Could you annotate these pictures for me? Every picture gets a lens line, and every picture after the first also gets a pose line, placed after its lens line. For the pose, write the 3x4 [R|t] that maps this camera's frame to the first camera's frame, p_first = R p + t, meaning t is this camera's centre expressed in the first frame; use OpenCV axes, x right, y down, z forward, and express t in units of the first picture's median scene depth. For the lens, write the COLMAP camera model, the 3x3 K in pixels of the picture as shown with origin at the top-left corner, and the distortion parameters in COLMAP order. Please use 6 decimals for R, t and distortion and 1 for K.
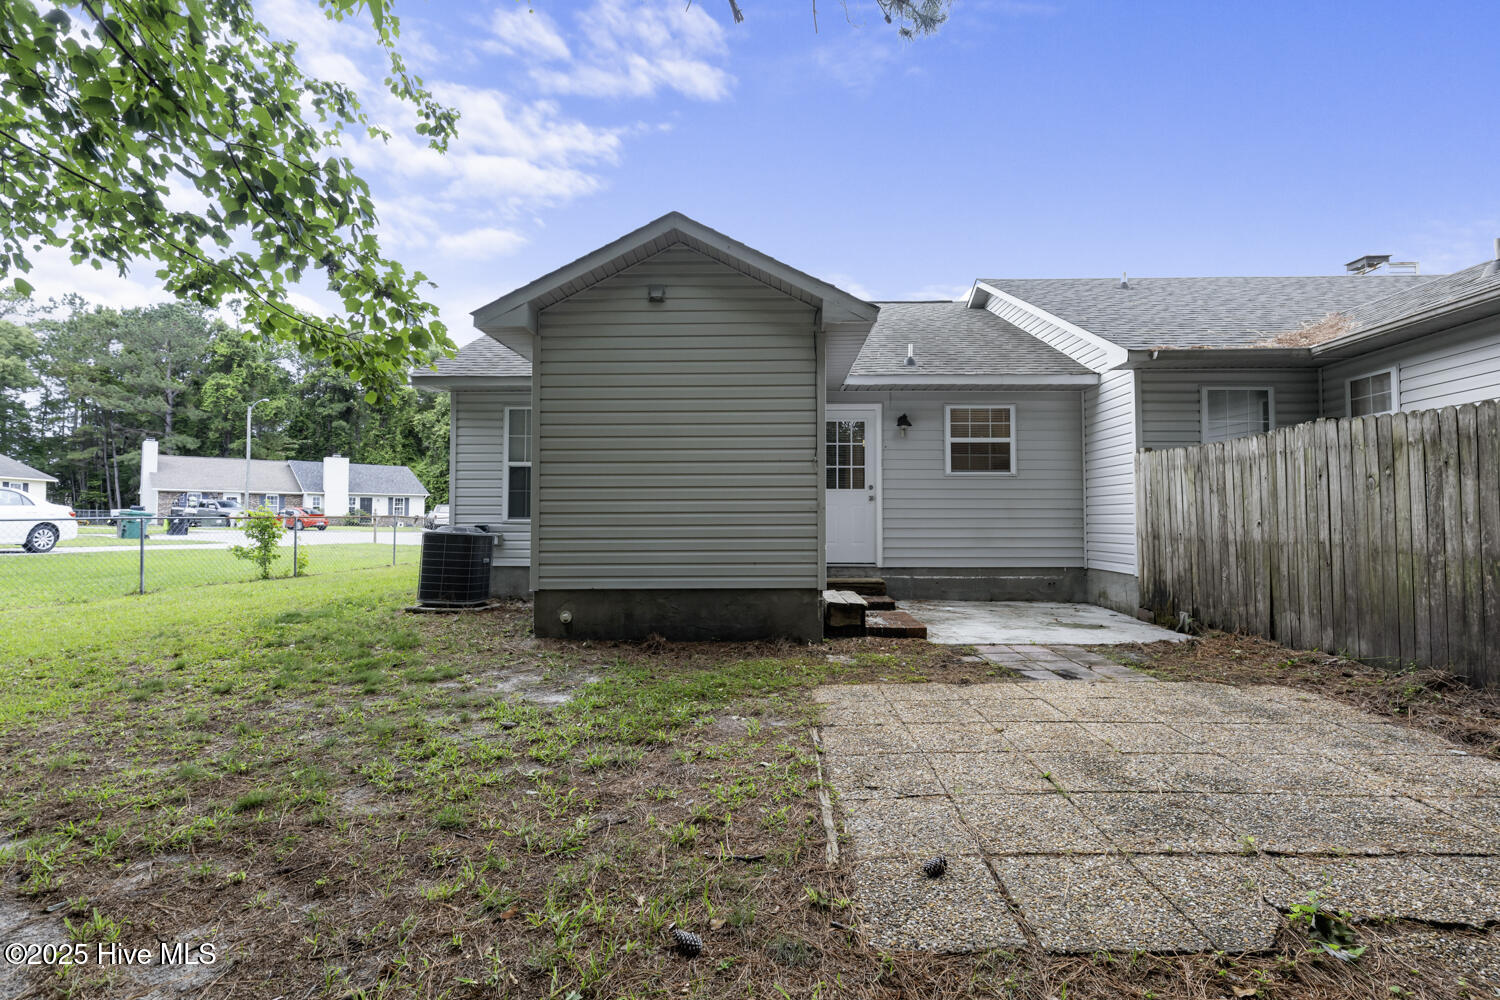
lens RADIAL K [[682.6, 0, 753.4], [0, 682.6, 497.6], [0, 0, 1]] dist [0.007414, -0.000755]
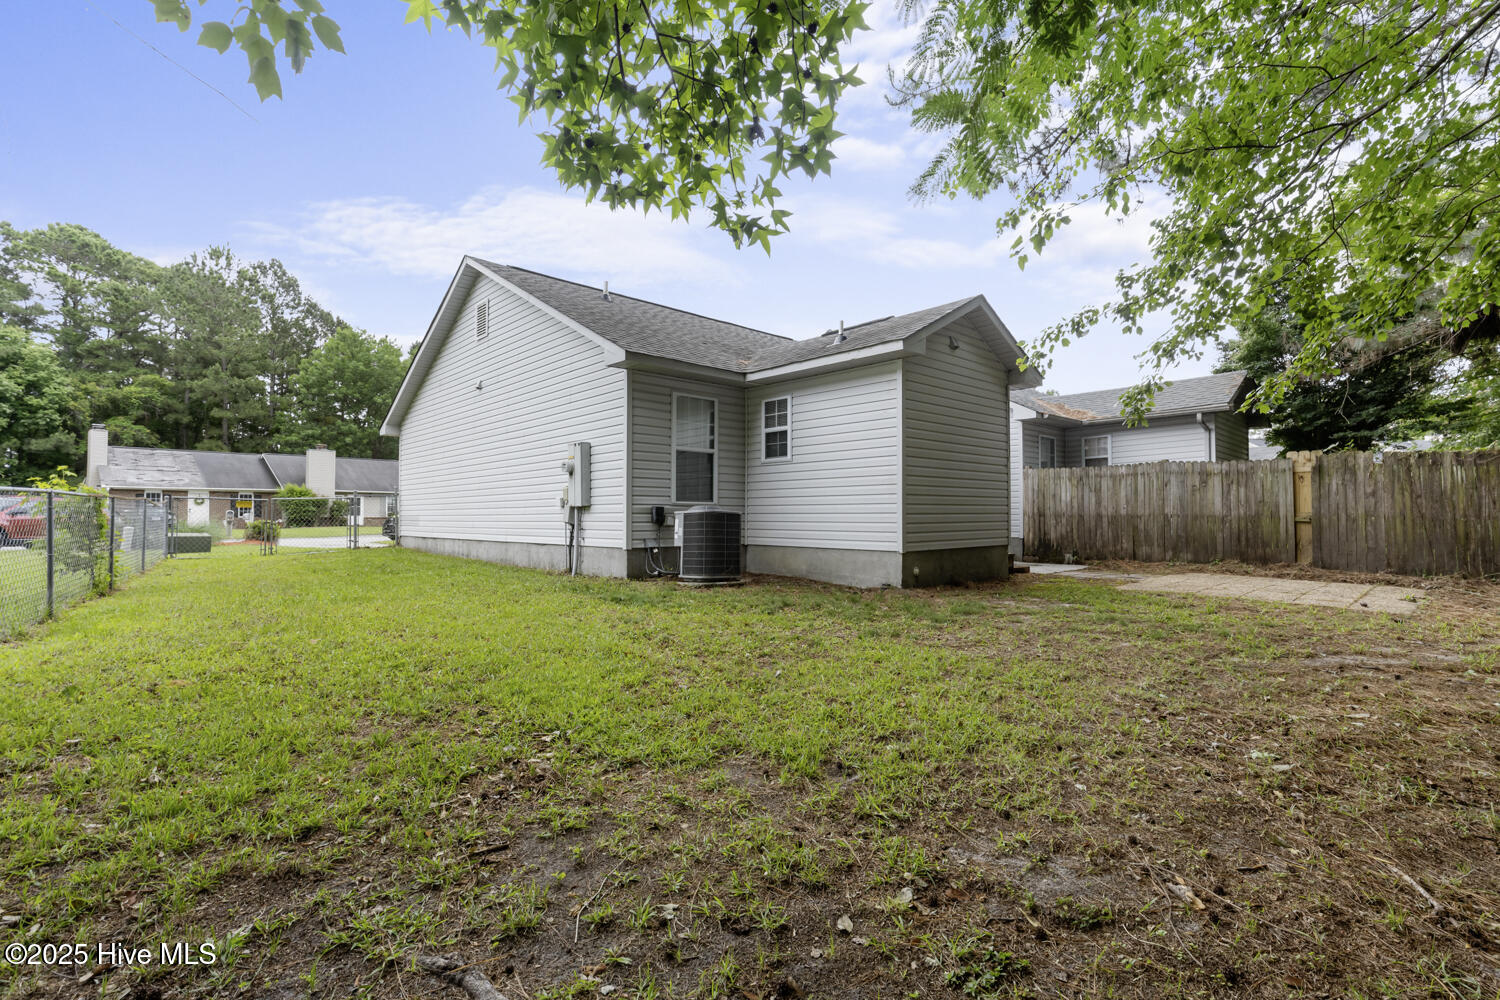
lens RADIAL K [[682.6, 0, 749.7], [0, 682.6, 500.2], [0, 0, 1]] dist [0.007414, -0.000755]
pose [[0.720256, 0.017234, 0.693495, -1.449720], [-0.021331, 0.999769, -0.002691, 0.044865], [-0.693381, -0.012855, 0.720457, 0.257303]]
